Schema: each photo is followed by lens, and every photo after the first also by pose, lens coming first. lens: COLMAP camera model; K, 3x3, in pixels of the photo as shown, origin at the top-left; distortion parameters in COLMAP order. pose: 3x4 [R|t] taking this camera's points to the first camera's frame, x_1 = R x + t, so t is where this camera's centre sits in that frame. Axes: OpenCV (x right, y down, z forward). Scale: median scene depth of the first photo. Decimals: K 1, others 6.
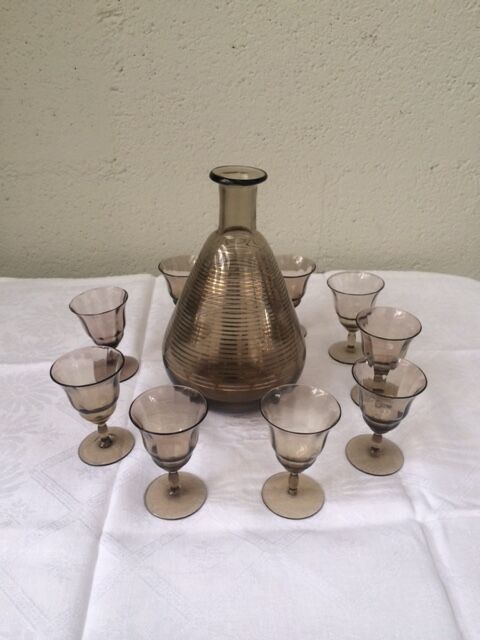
lens RADIAL K [[529.3, 0, 238.7], [0, 529.3, 324.2], [0, 0, 1]] dist [0.075252, -0.125260]
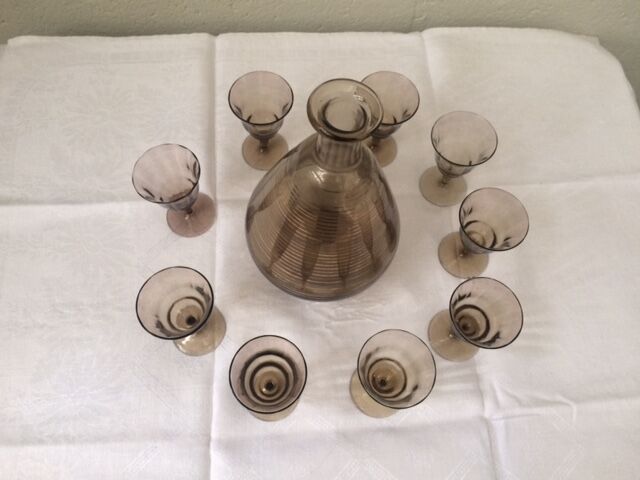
lens RADIAL K [[529.3, 0, 317.9], [0, 529.3, 238.4], [0, 0, 1]] dist [0.075252, -0.125260]
pose [[0.998751, -0.003658, 0.049836, -0.059639], [-0.025853, 0.815641, 0.577981, -0.446383], [-0.042762, -0.578547, 0.814527, 0.224346]]
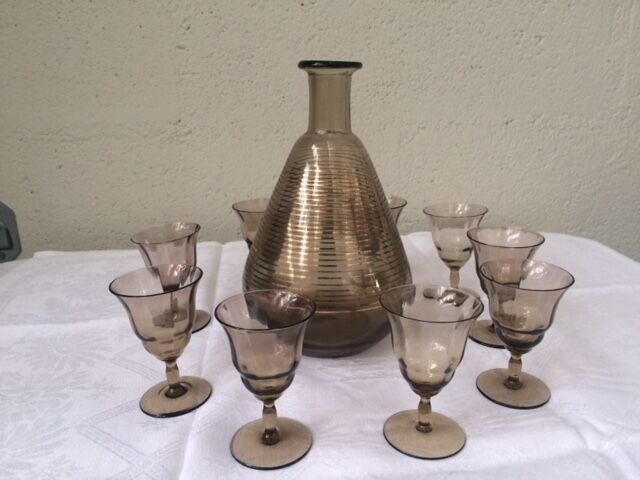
lens RADIAL K [[535.6, 0, 317.4], [0, 535.6, 241.0], [0, 0, 1]] dist [0.070871, -0.128344]
pose [[0.997648, -0.036530, 0.058006, -0.068510], [0.048855, 0.972475, -0.227827, 0.172448], [-0.048087, 0.230125, 0.971972, 0.145063]]
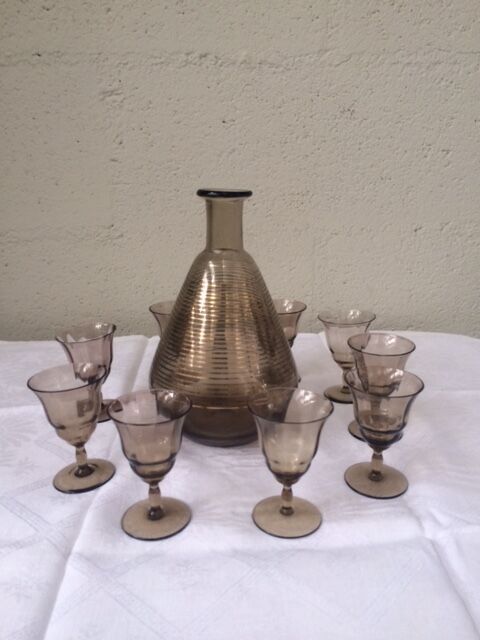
lens RADIAL K [[529.3, 0, 238.7], [0, 529.3, 324.2], [0, 0, 1]] dist [0.075252, -0.125260]
pose [[0.999914, -0.013029, -0.001484, 0.020227], [0.012344, 0.973389, -0.228828, 0.164270], [0.004426, 0.228790, 0.973466, 0.037902]]
